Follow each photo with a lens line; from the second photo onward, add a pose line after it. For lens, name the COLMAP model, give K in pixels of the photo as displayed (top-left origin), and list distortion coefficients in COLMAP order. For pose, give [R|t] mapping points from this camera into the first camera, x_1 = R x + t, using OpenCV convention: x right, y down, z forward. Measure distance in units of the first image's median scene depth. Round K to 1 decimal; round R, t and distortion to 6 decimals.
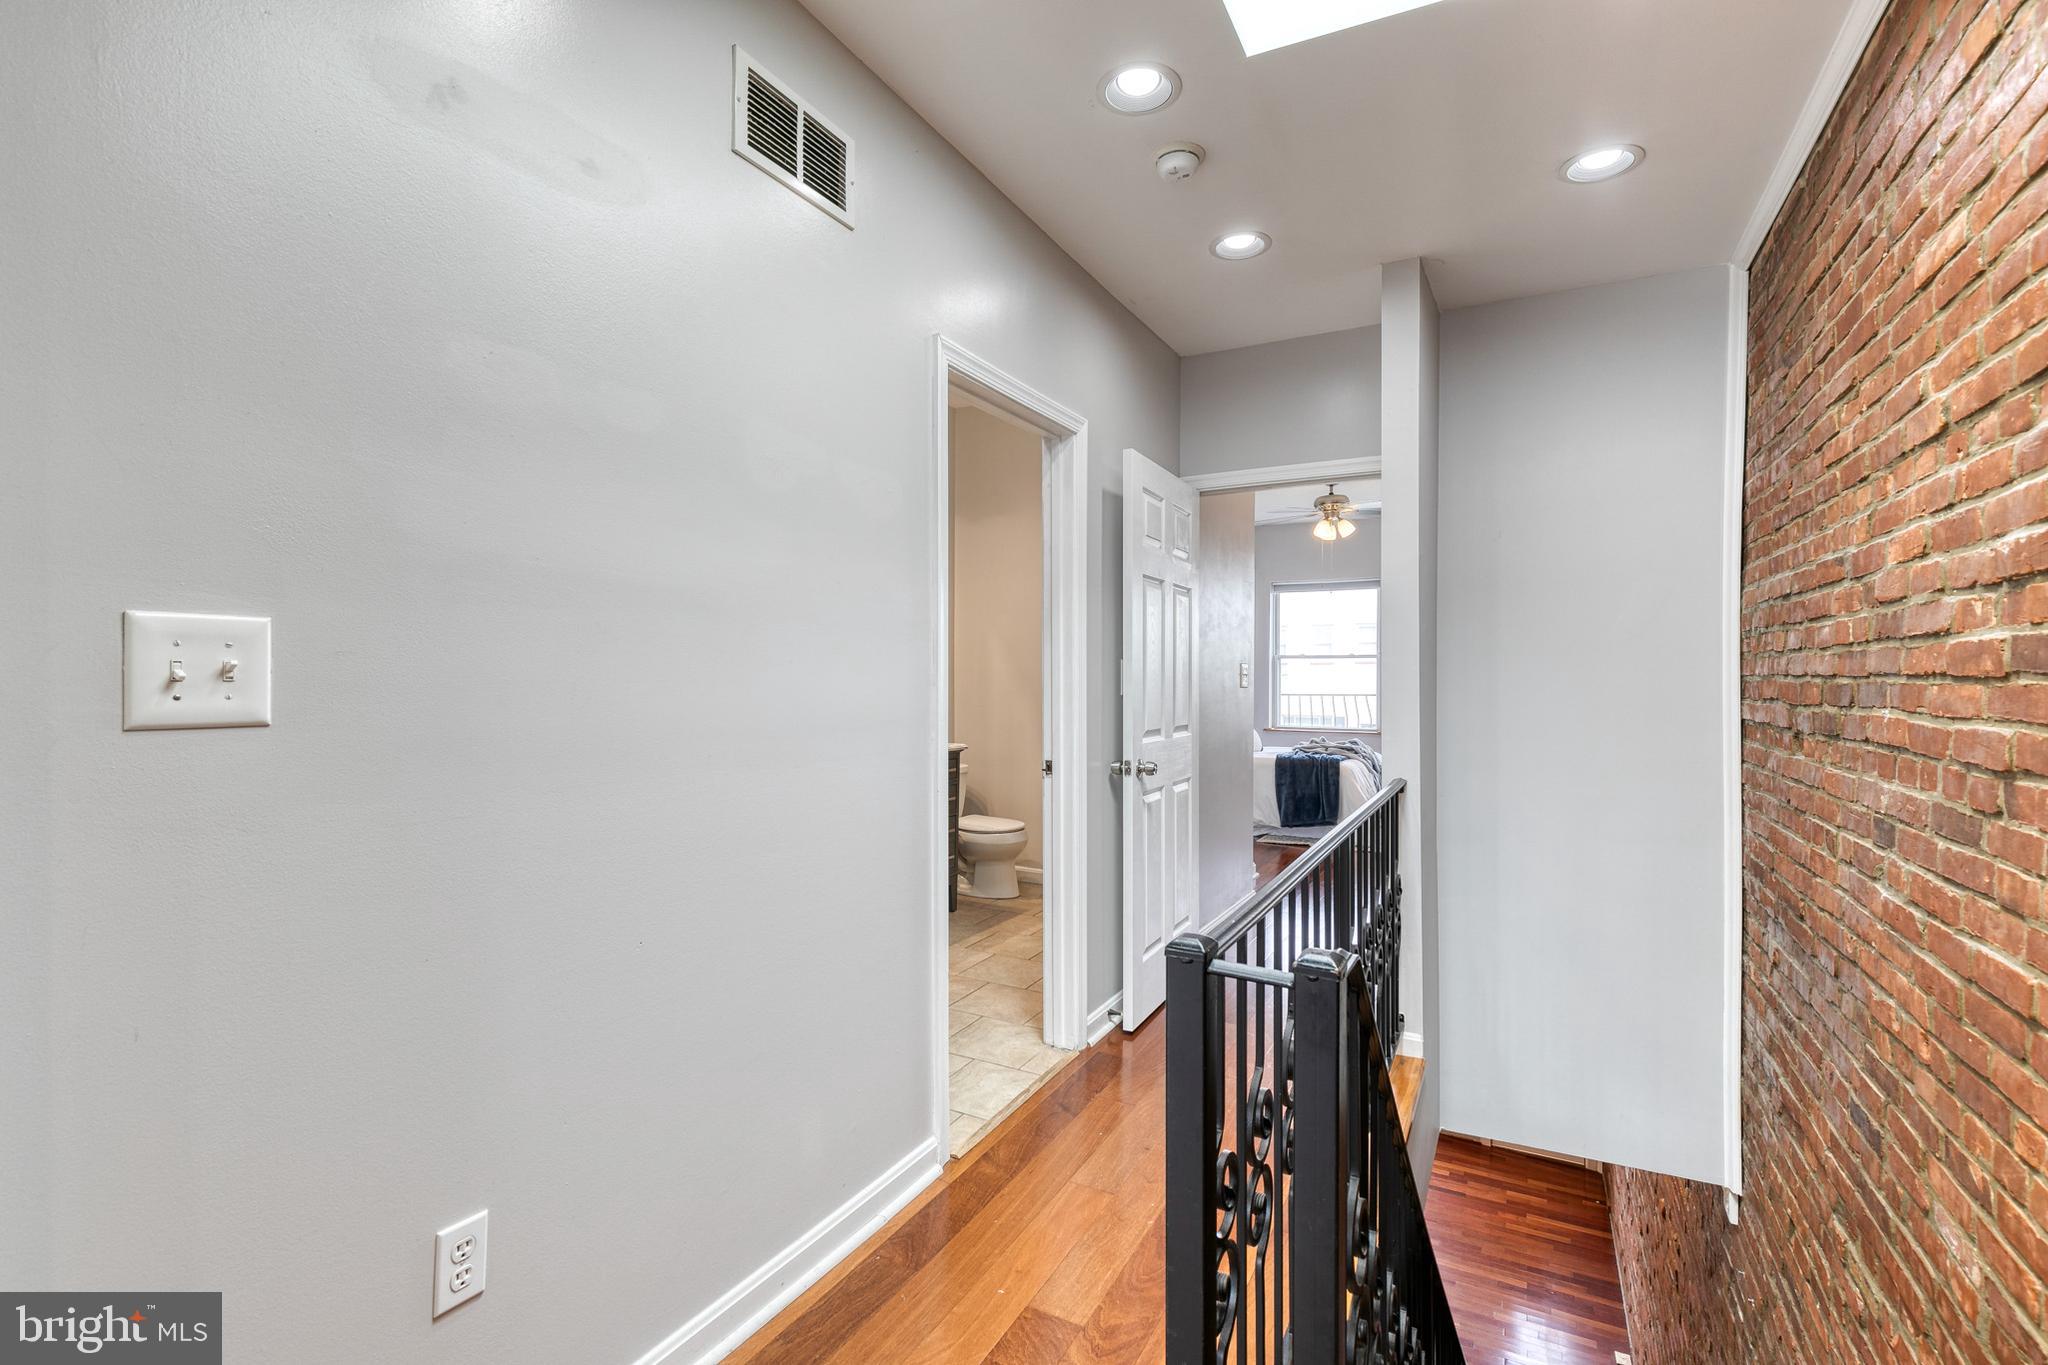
lens RADIAL K [[936.9, 0, 1040.6], [0, 936.9, 685.3], [0, 0, 1]] dist [0.009938, -0.001810]
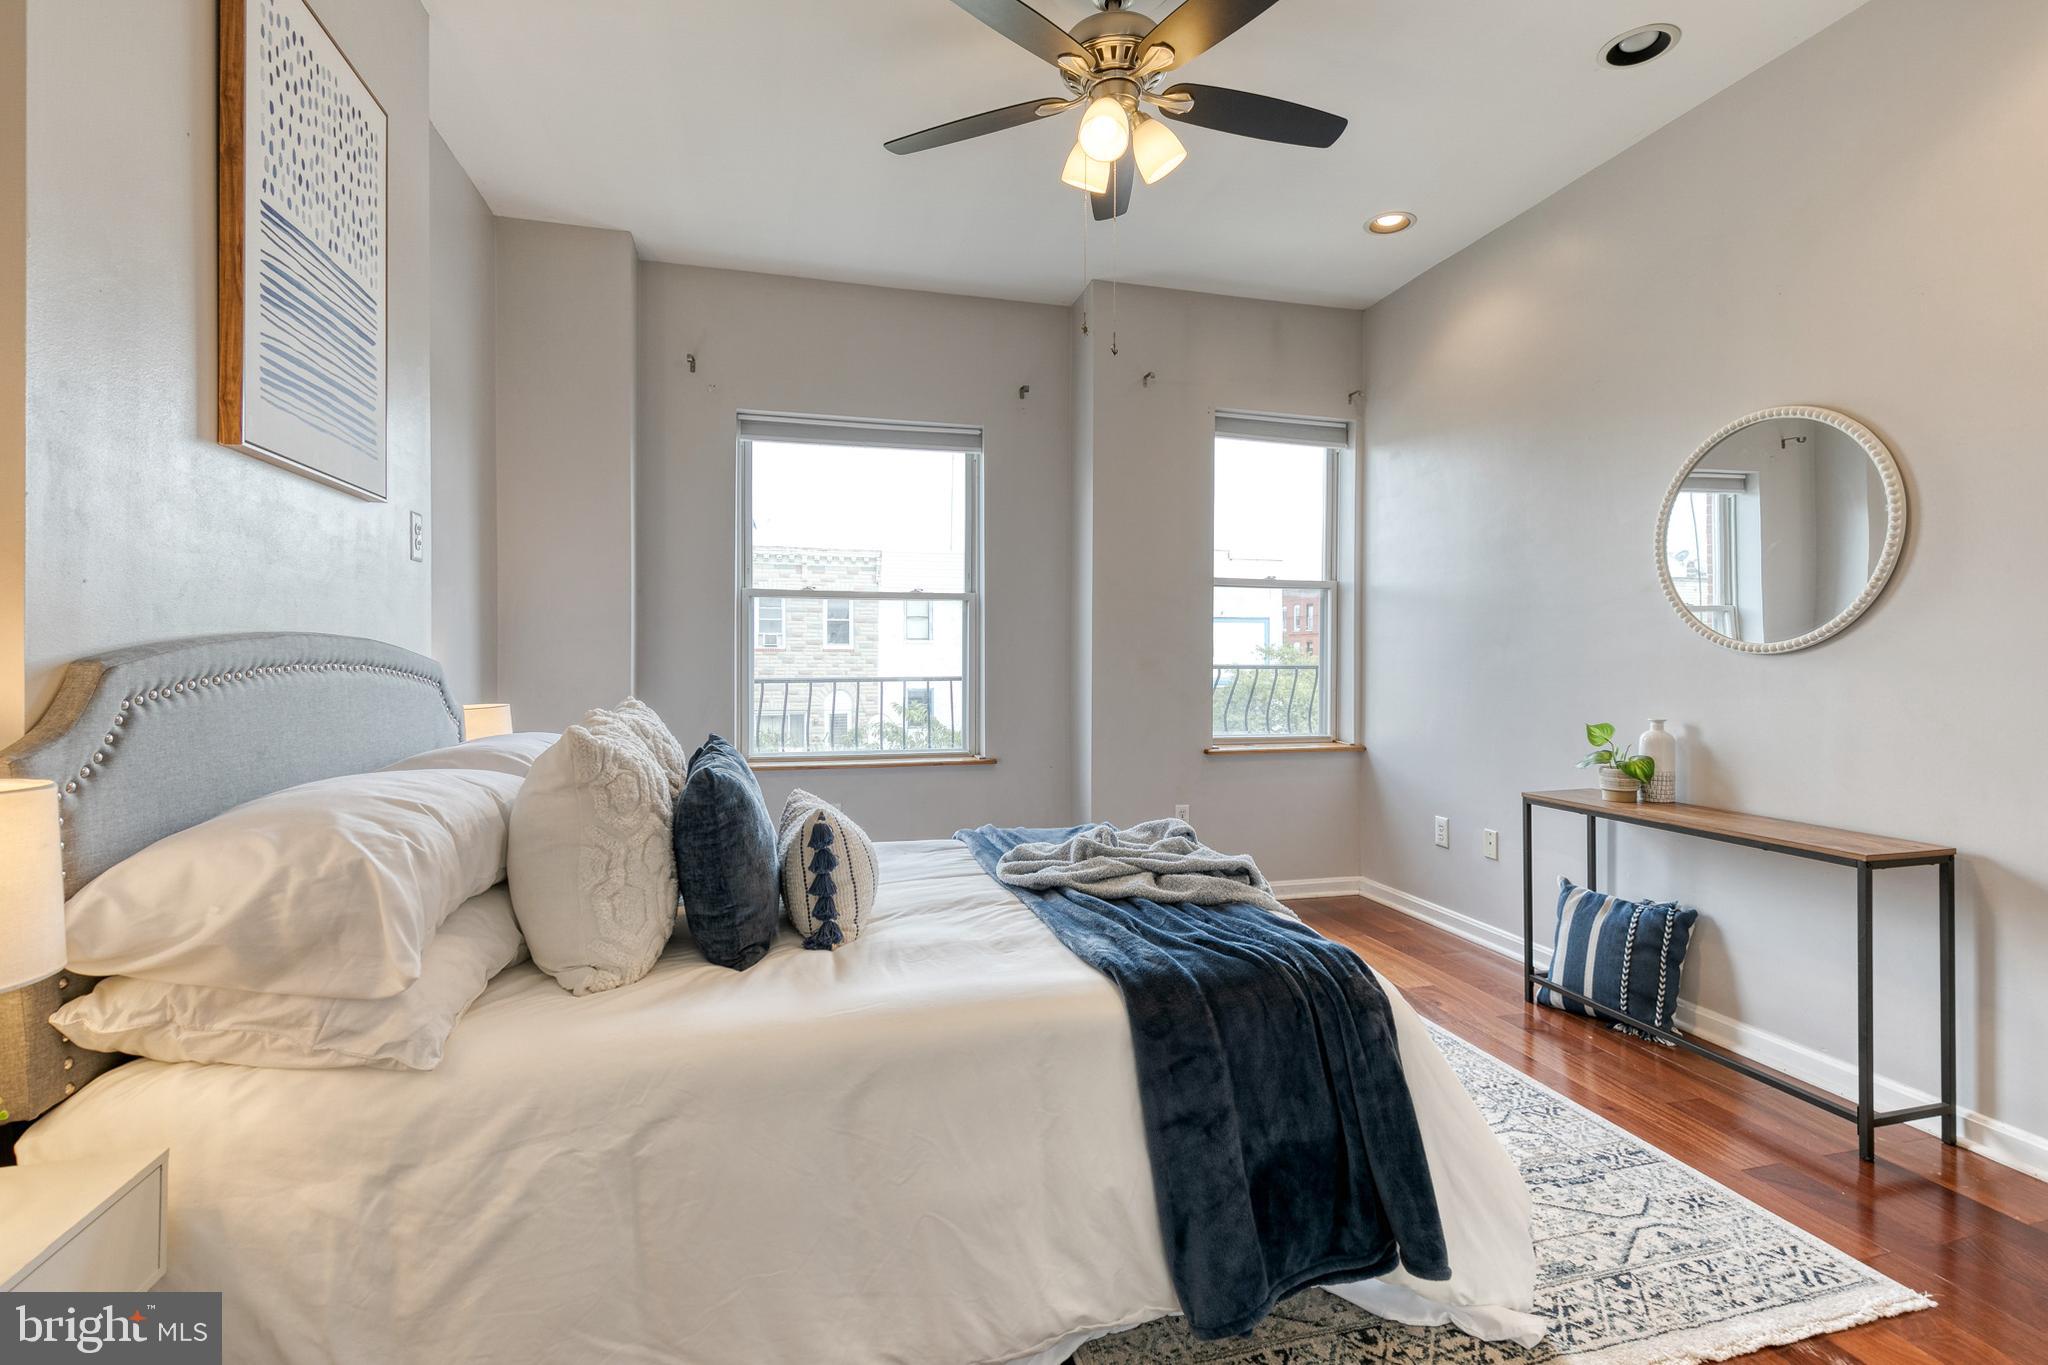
lens RADIAL K [[934.9, 0, 1033.6], [0, 934.9, 663.9], [0, 0, 1]] dist [0.006980, -0.000264]
pose [[0.736164, -0.004305, 0.676789, 0.081165], [0.003562, 0.999991, 0.002487, 0.002915], [-0.676794, 0.000580, 0.736173, 0.835772]]
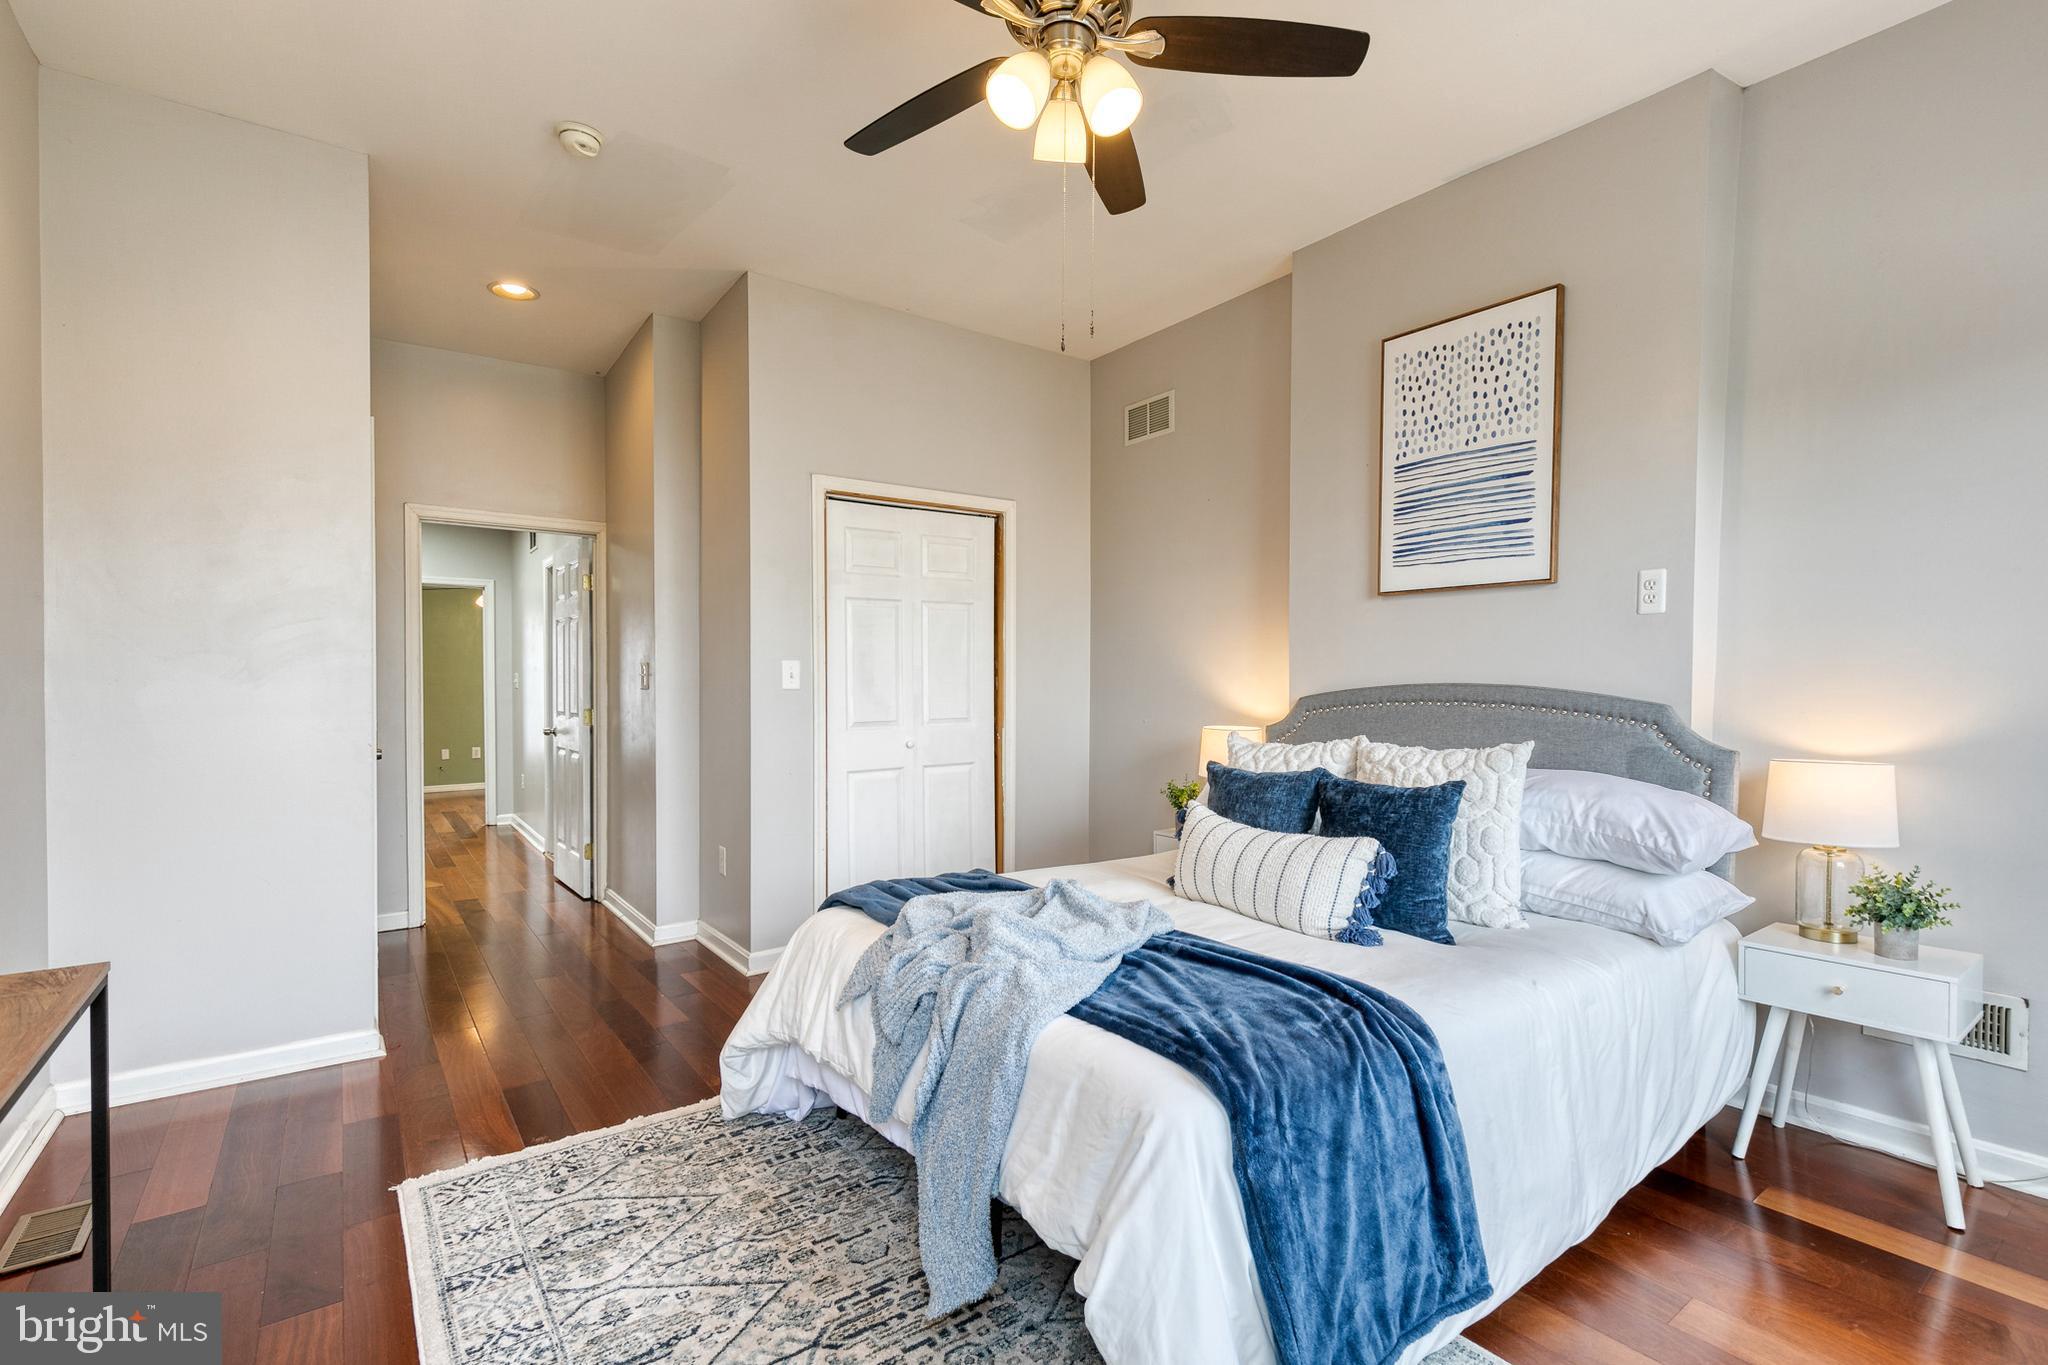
lens RADIAL K [[923.1, 0, 1035.2], [0, 923.1, 683.2], [0, 0, 1]] dist [0.016191, -0.000966]
pose [[-0.432827, 0.002066, -0.901475, 0.602753], [-0.005204, 0.999975, 0.004791, -0.007191], [0.901462, 0.006765, -0.432805, 1.188563]]
